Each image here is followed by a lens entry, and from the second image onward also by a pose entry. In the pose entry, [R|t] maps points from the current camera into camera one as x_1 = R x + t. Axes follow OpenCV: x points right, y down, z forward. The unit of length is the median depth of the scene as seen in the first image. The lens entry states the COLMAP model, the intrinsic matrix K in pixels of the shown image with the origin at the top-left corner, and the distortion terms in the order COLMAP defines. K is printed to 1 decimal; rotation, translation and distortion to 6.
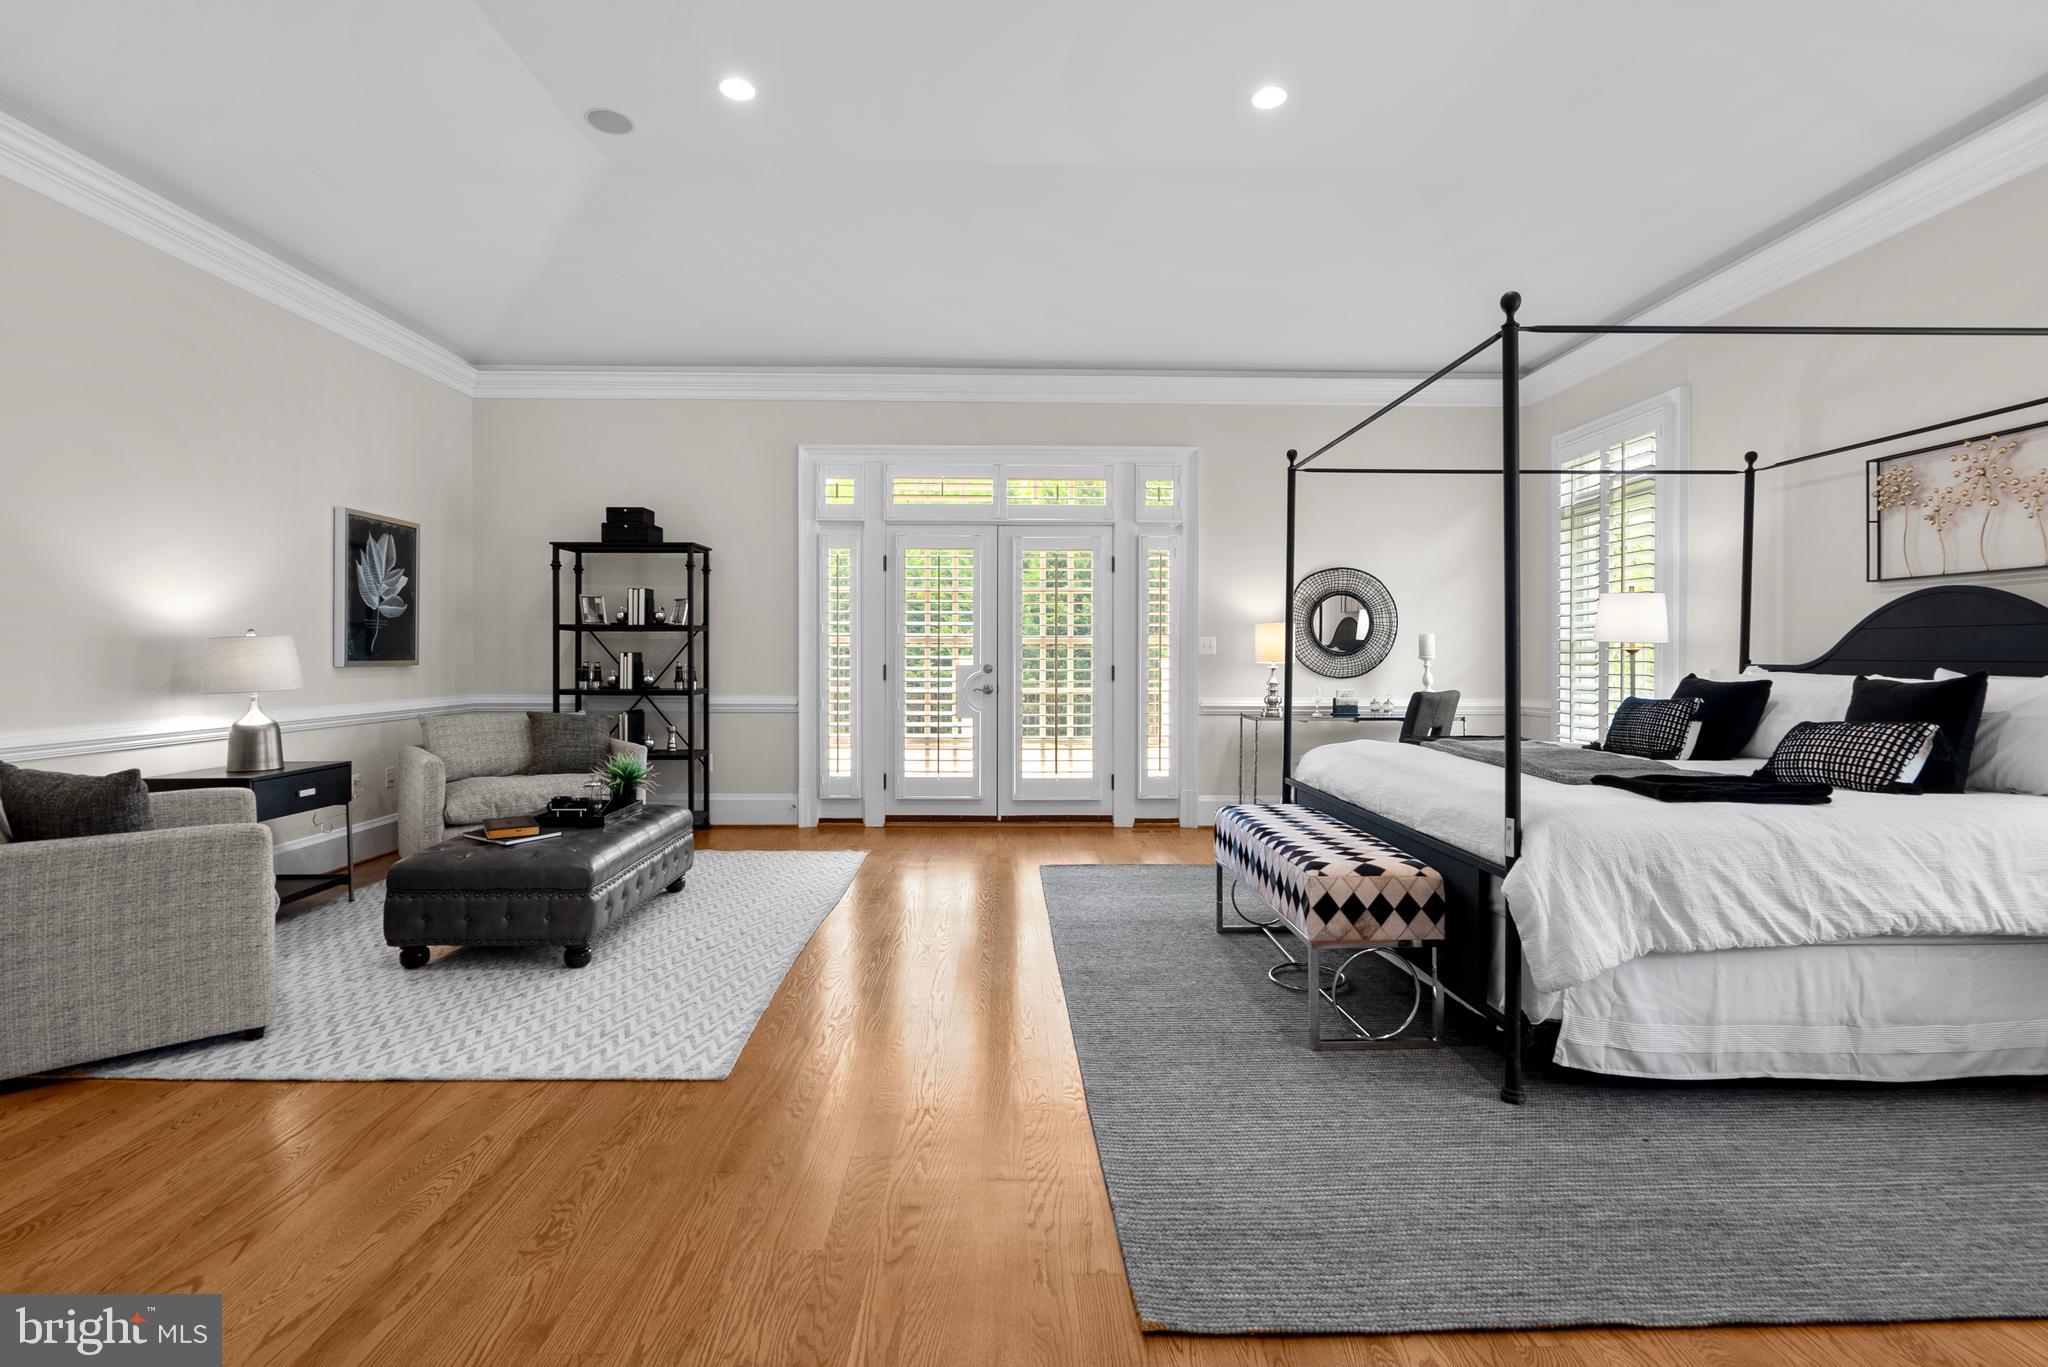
lens RADIAL K [[941.0, 0, 1011.5], [0, 941.0, 663.8], [0, 0, 1]] dist [-0.006986, 0.003264]
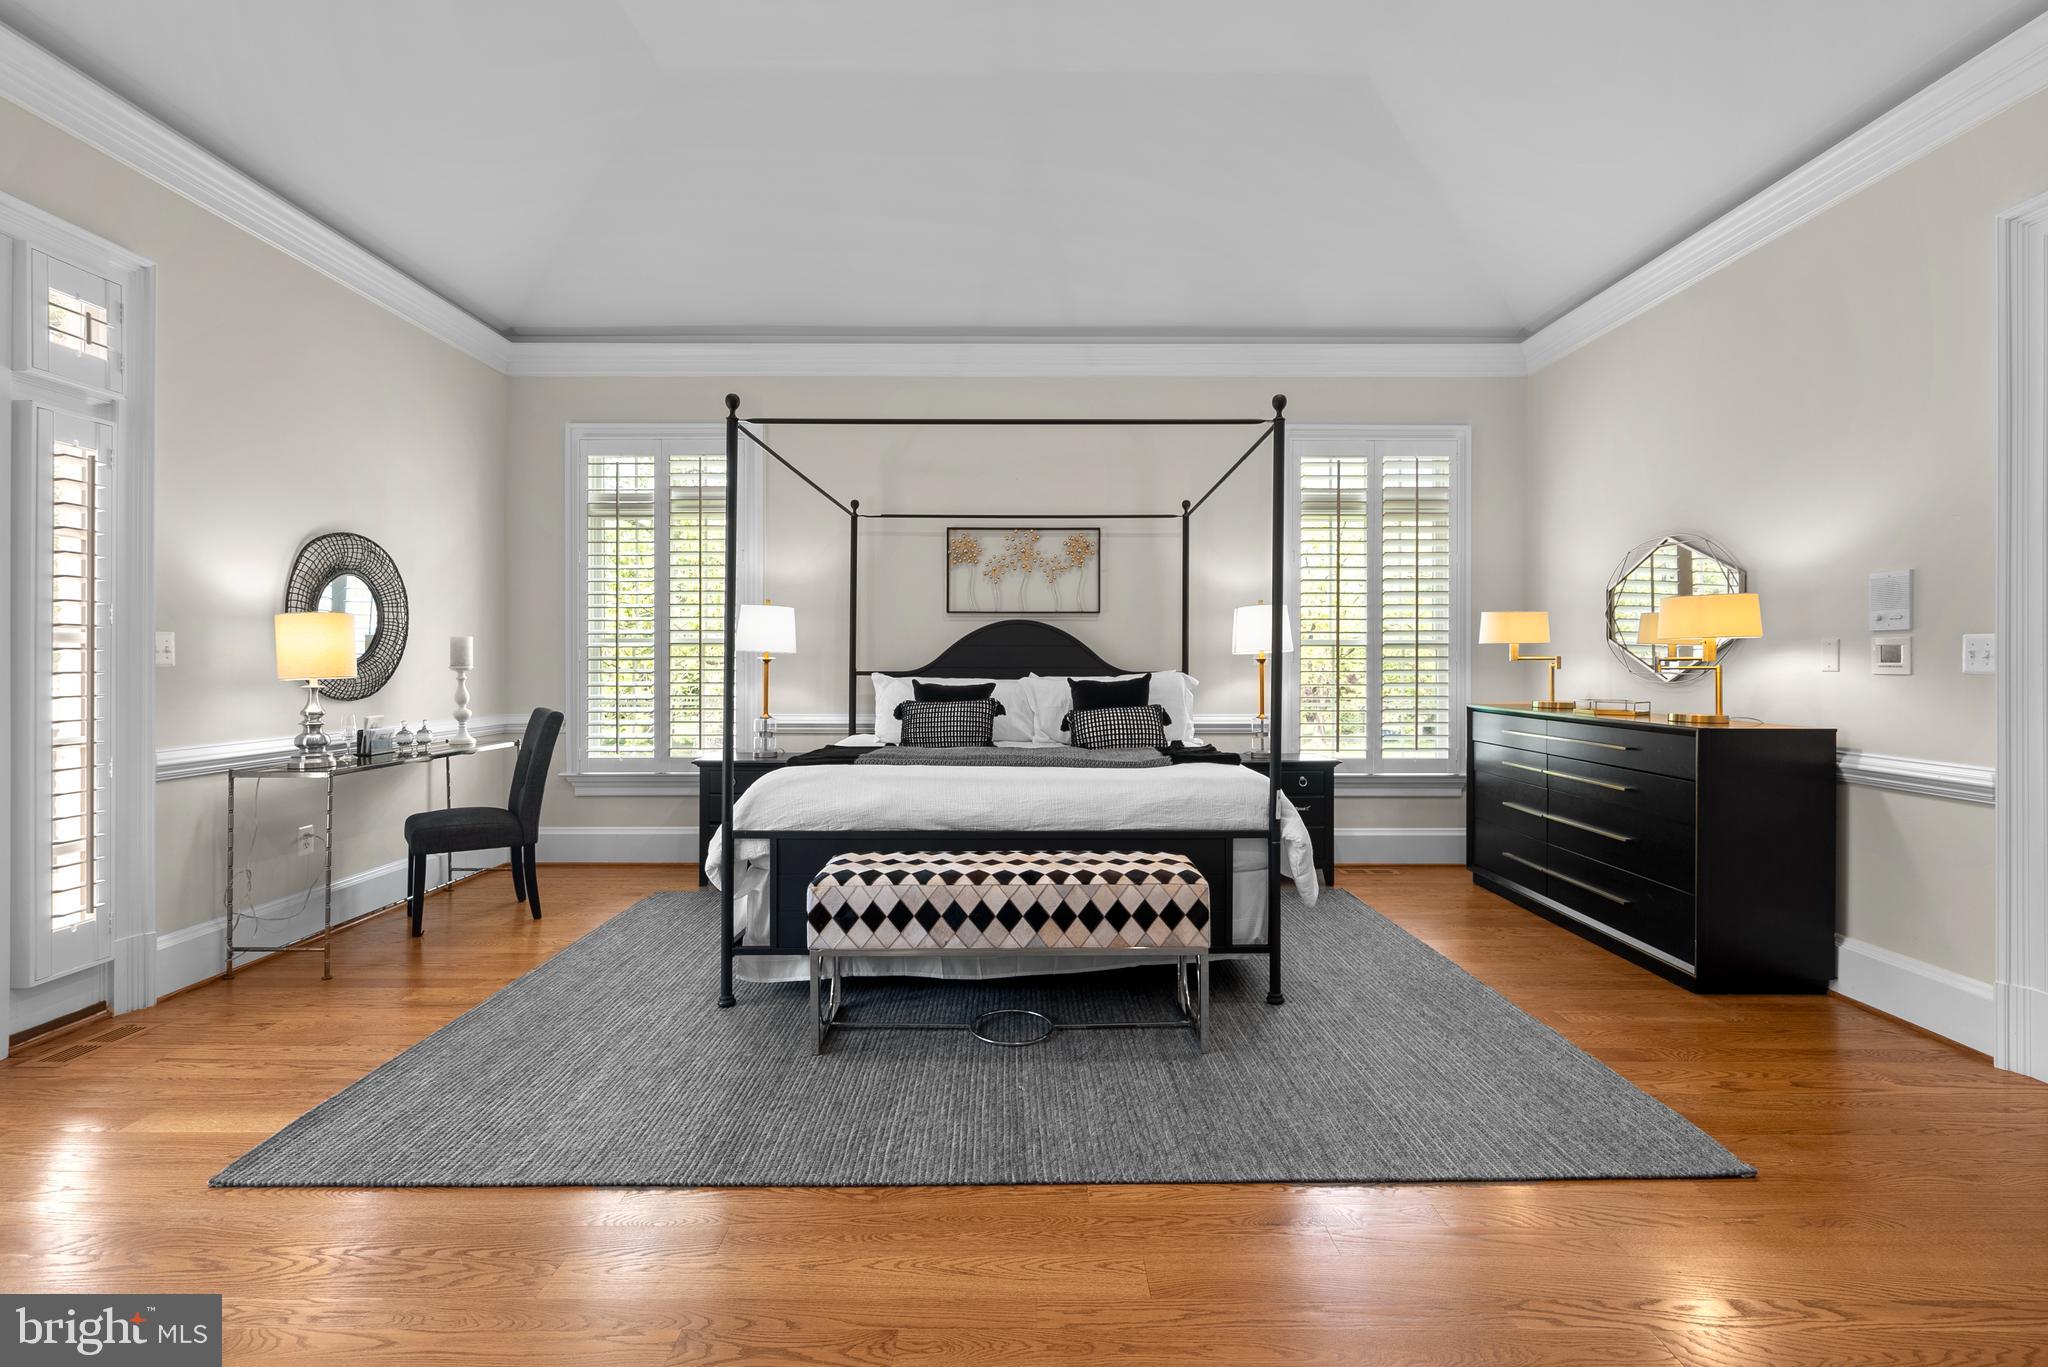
lens RADIAL K [[941.0, 0, 1026.9], [0, 941.0, 660.4], [0, 0, 1]] dist [-0.006986, 0.003264]
pose [[0.008903, -0.002553, 0.999957, -0.321687], [0.009065, 0.999956, 0.002473, -0.010196], [-0.999919, 0.009042, 0.008926, 0.537799]]
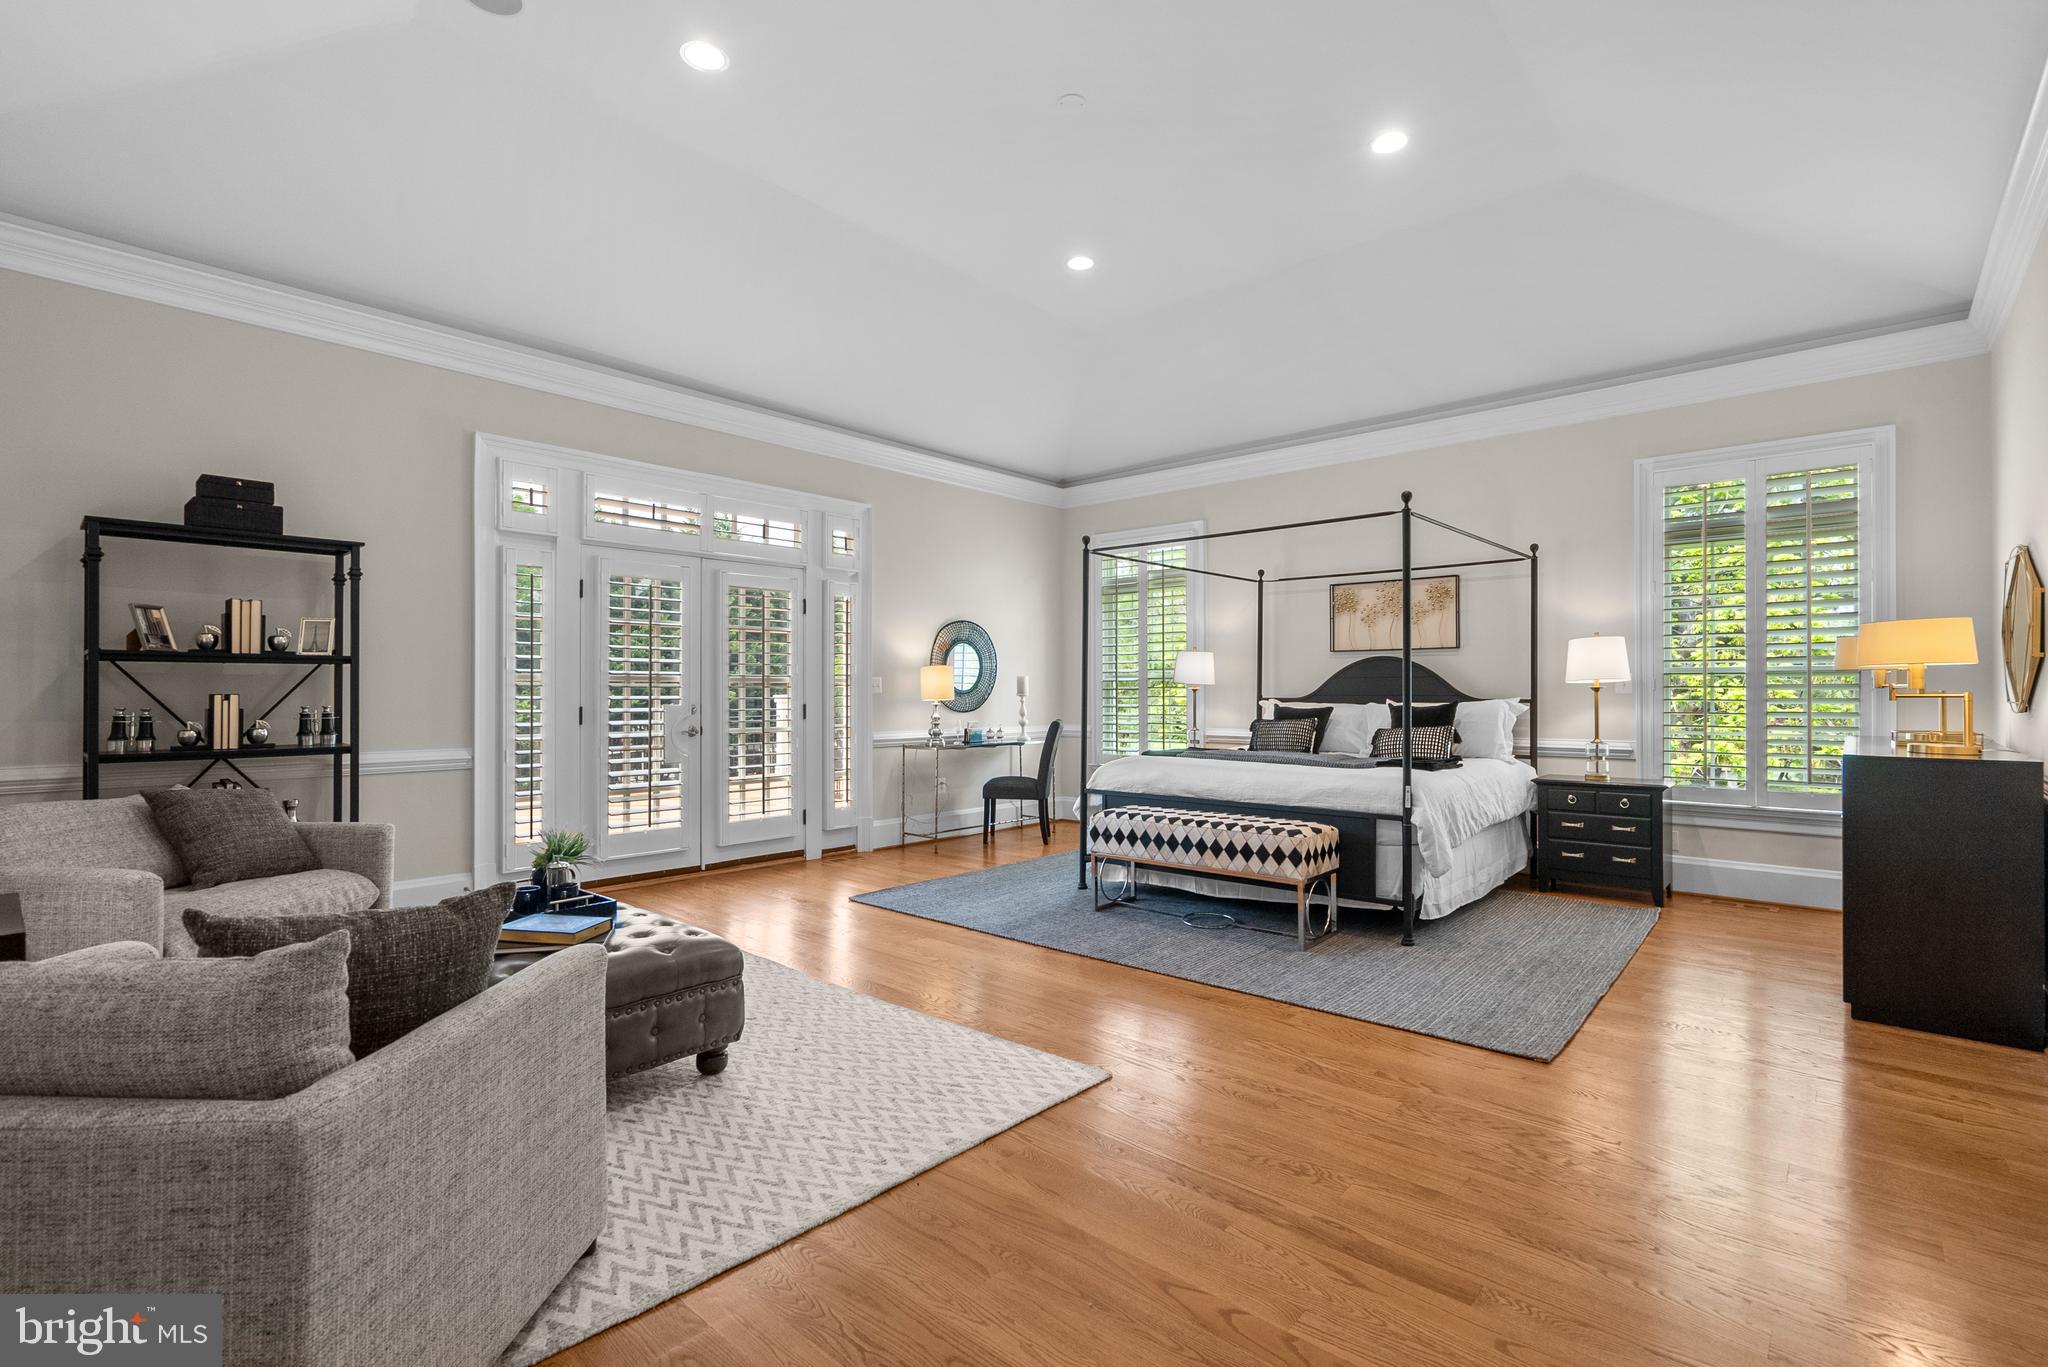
lens RADIAL K [[941.0, 0, 1015.3], [0, 941.0, 688.5], [0, 0, 1]] dist [-0.006986, 0.003264]
pose [[0.680568, -0.001553, 0.732684, -0.512516], [0.009894, 0.999926, -0.007070, -0.005932], [-0.732618, 0.012061, 0.680533, 0.132765]]
